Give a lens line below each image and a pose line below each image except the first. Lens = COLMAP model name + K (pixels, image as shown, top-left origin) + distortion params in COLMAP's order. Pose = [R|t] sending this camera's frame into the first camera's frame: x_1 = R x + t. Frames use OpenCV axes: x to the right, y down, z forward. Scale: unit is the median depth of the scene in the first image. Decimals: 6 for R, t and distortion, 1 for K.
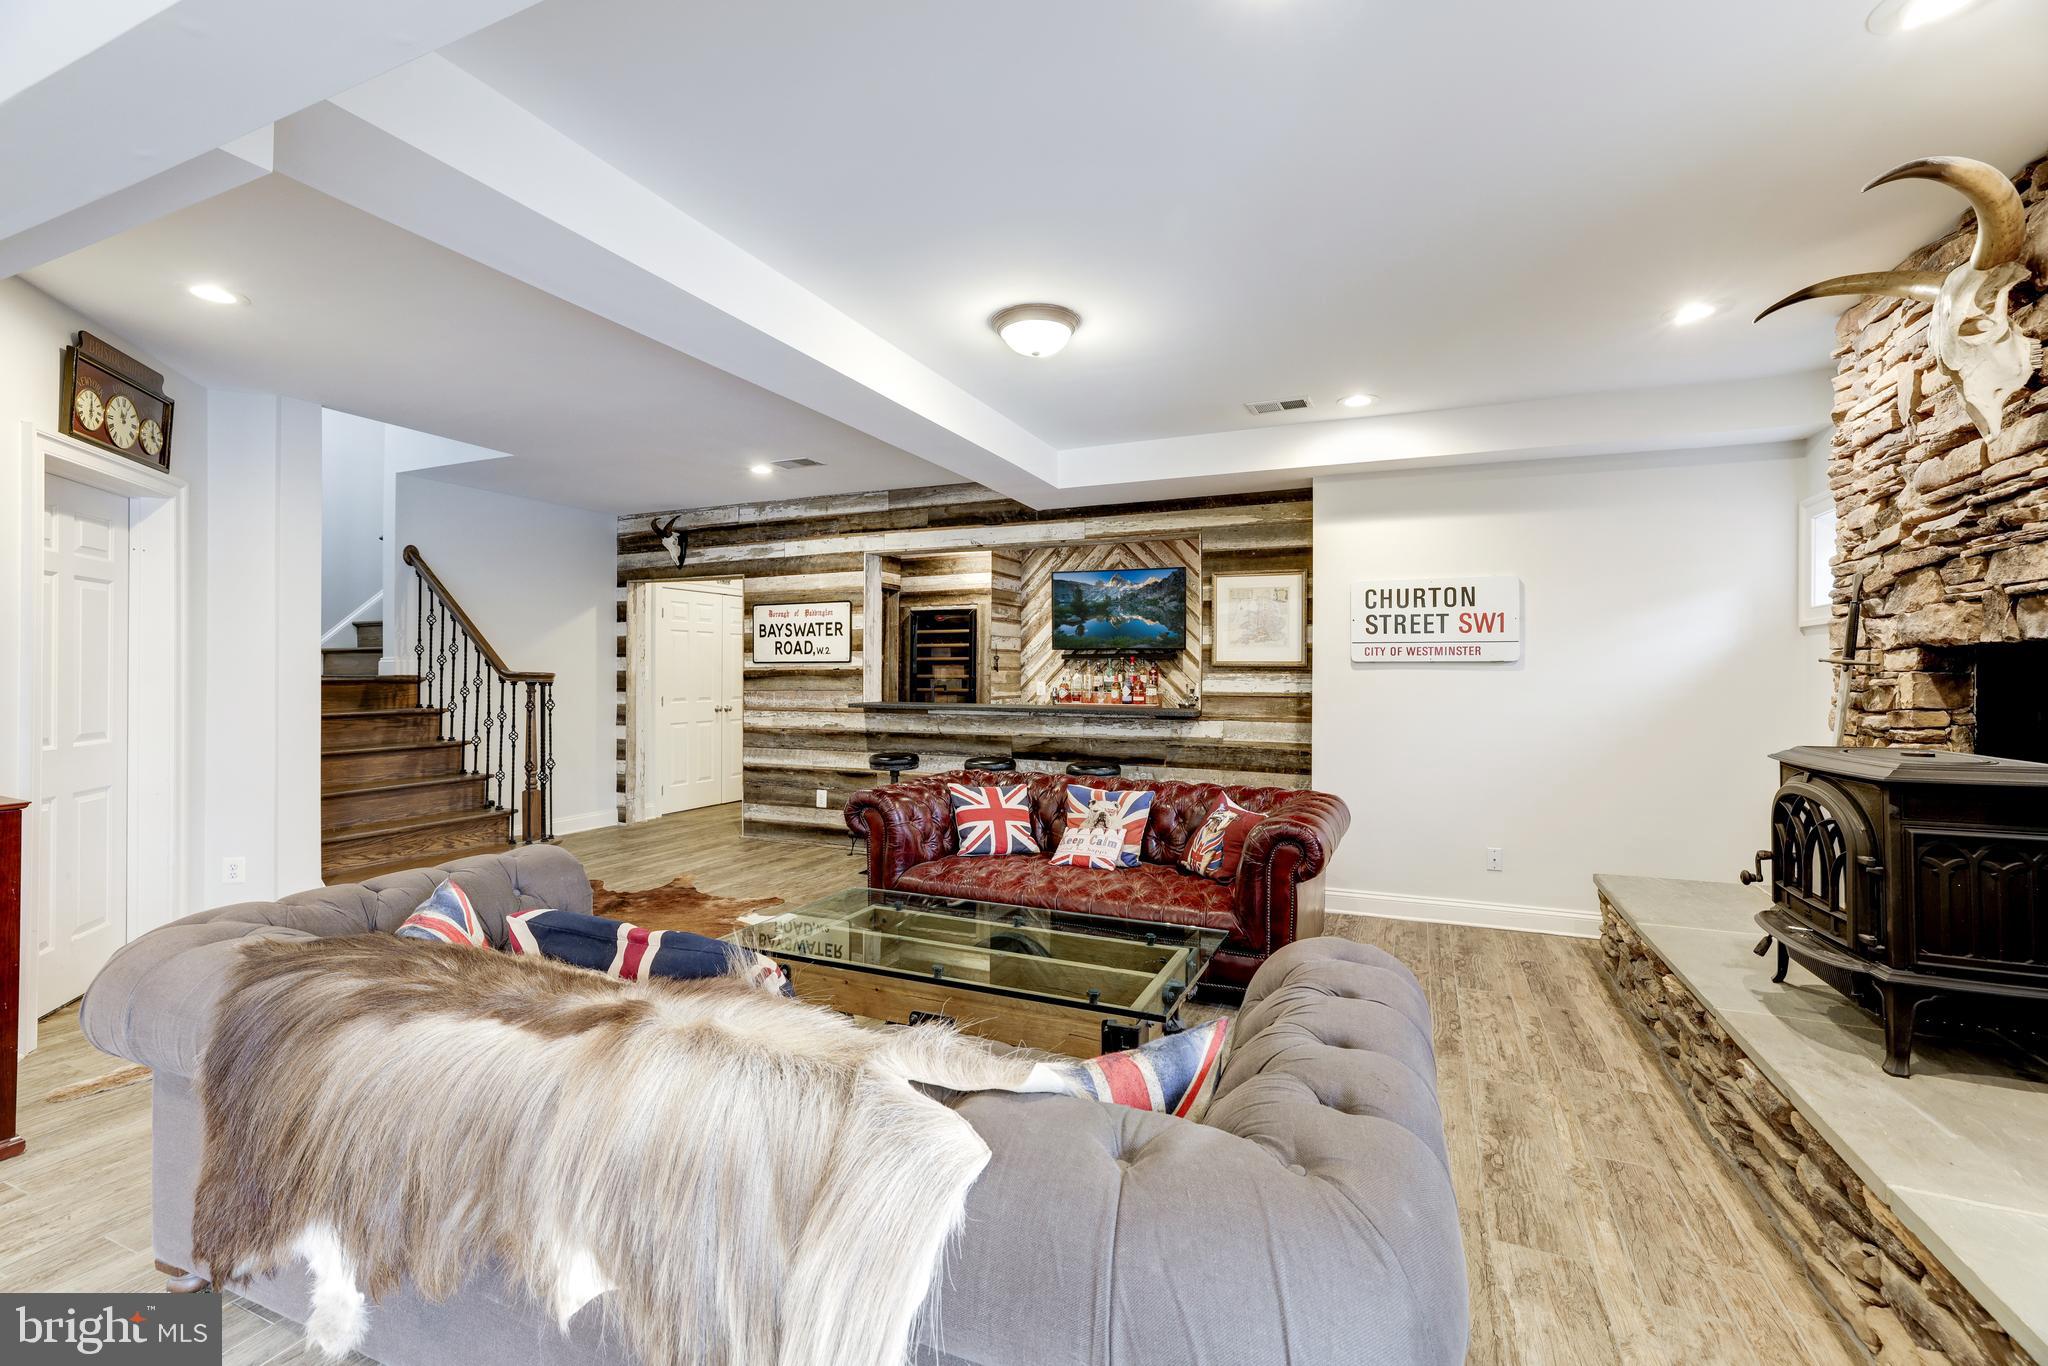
lens RADIAL K [[886.2, 0, 1027.9], [0, 886.2, 671.0], [0, 0, 1]] dist [-0.021438, 0.021843]
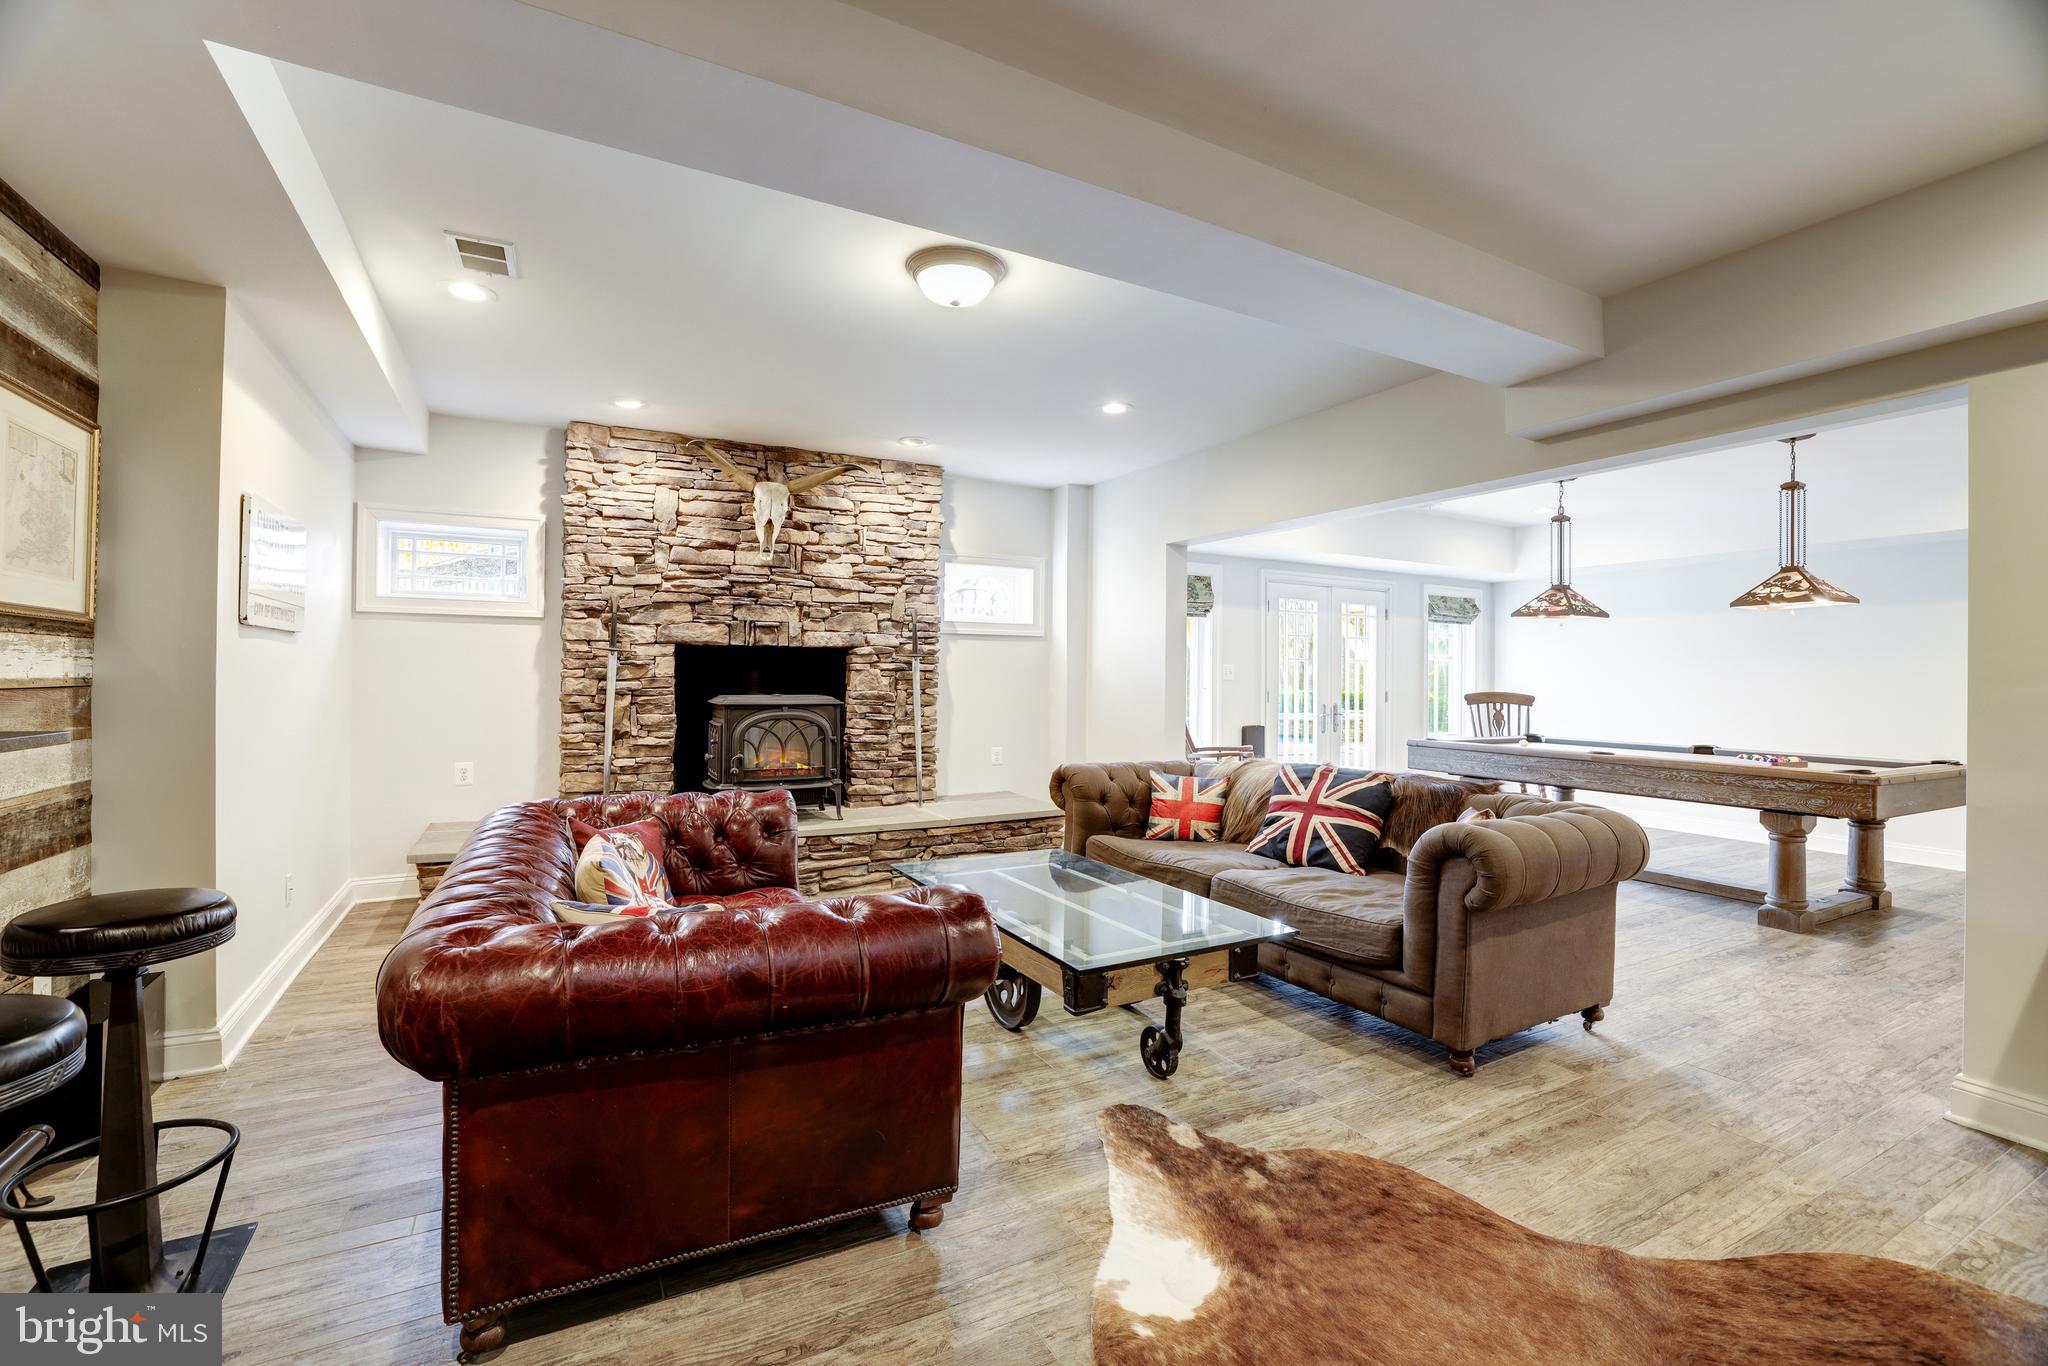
lens RADIAL K [[887.9, 0, 1024.2], [0, 887.9, 674.6], [0, 0, 1]] dist [-0.056364, 0.019286]
pose [[-0.789019, -0.011190, 0.614267, -0.371736], [-0.015639, 0.999876, -0.001874, 0.015288], [-0.614169, -0.011085, -0.789096, 1.021336]]
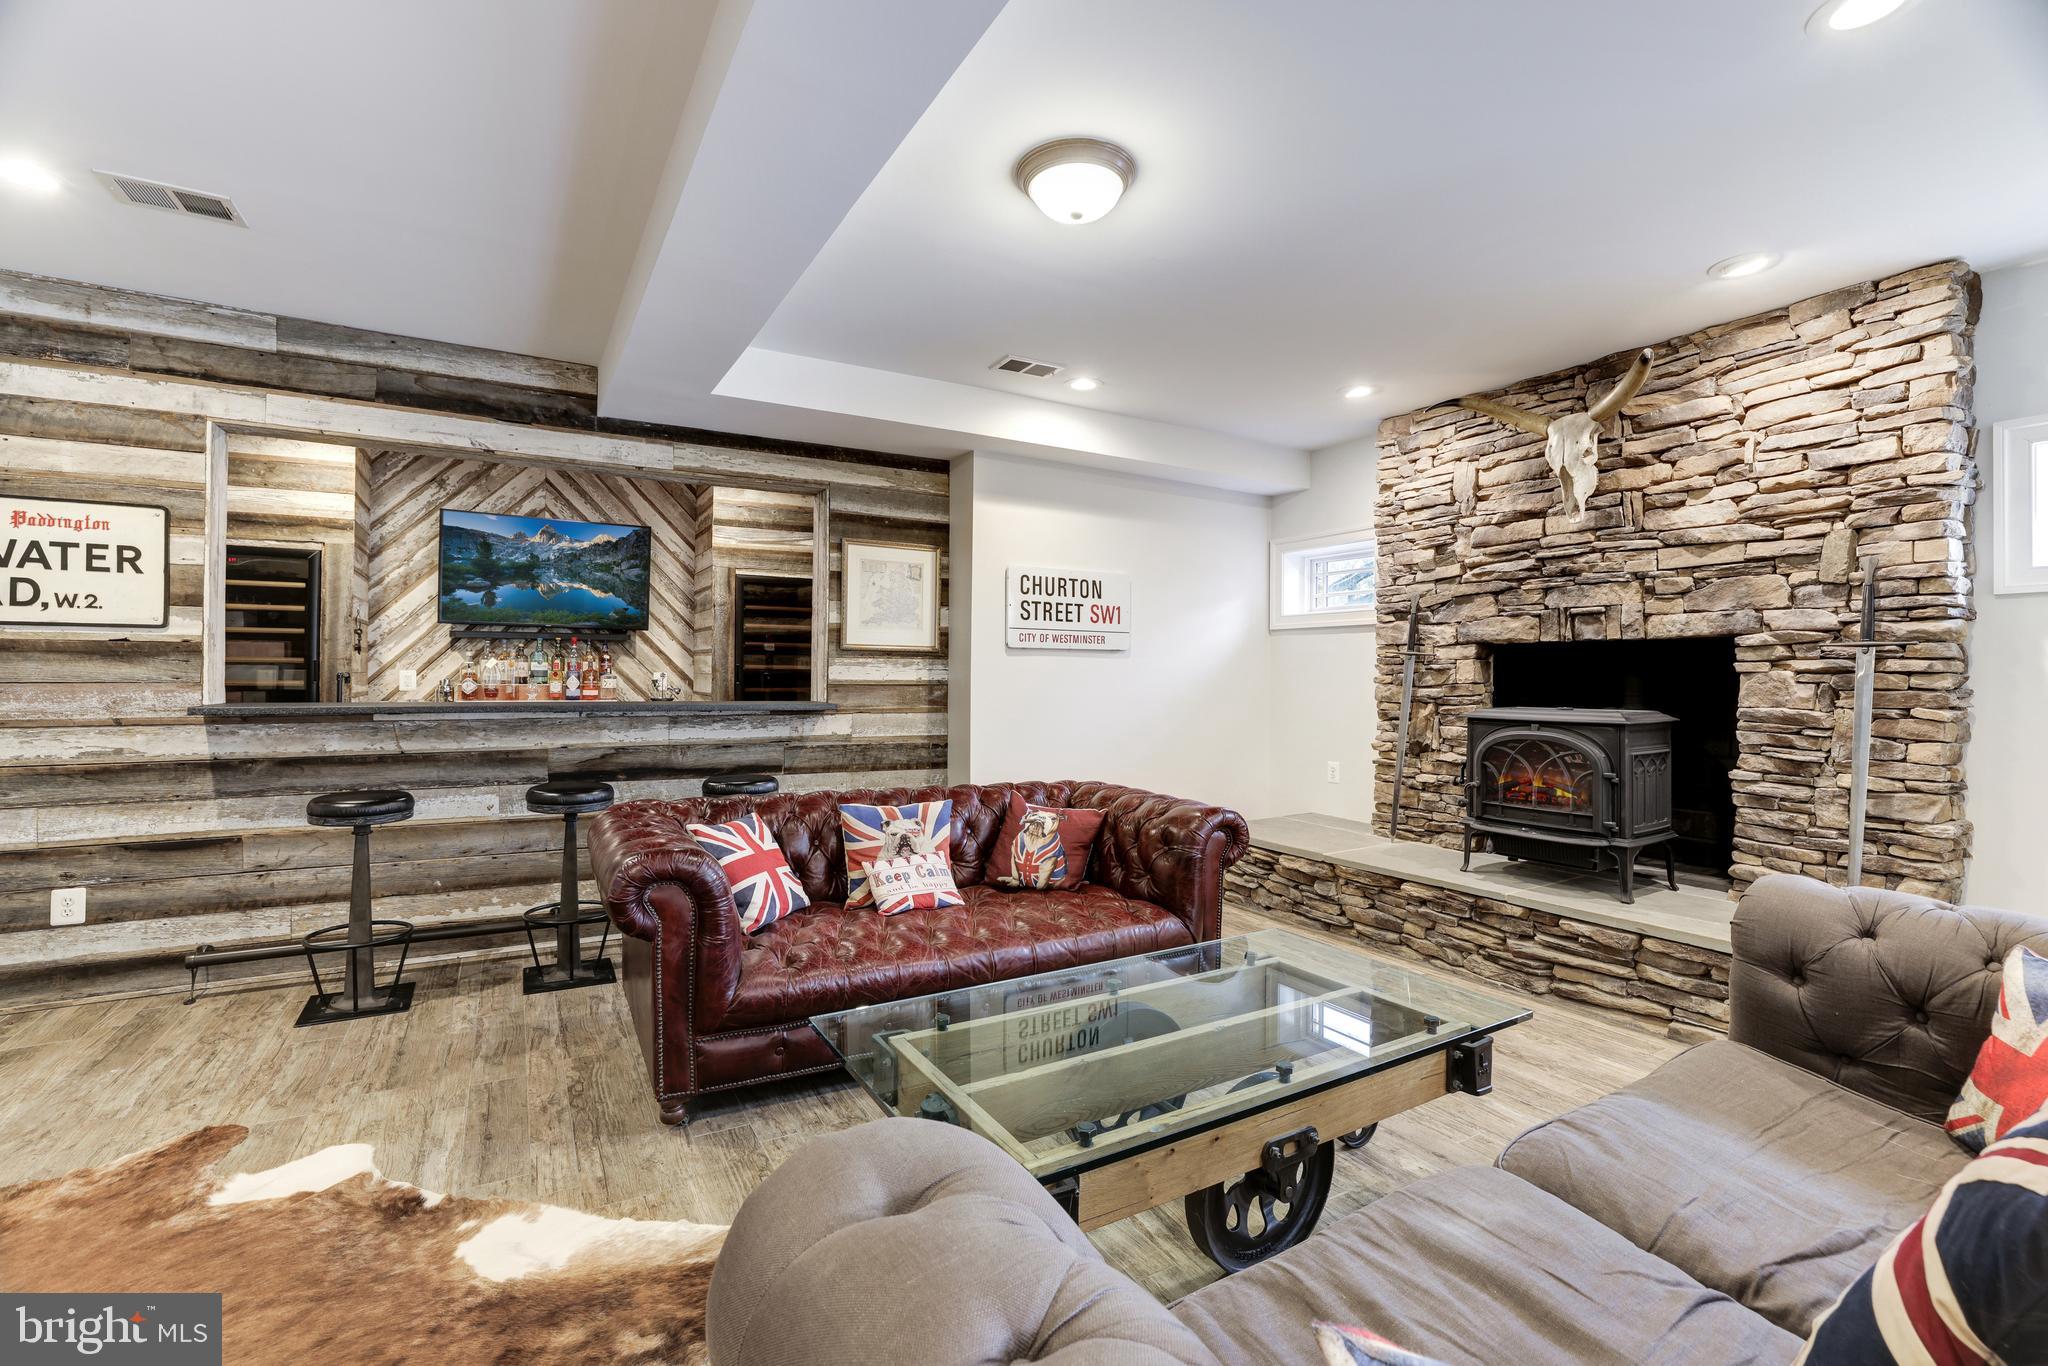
lens RADIAL K [[888.9, 0, 1018.8], [0, 888.9, 673.4], [0, 0, 1]] dist [-0.052221, 0.022424]
pose [[0.591257, 0.002499, 0.806479, -0.374087], [-0.007791, 0.999966, 0.002613, 0.014059], [-0.806445, -0.007828, 0.591257, 0.369901]]
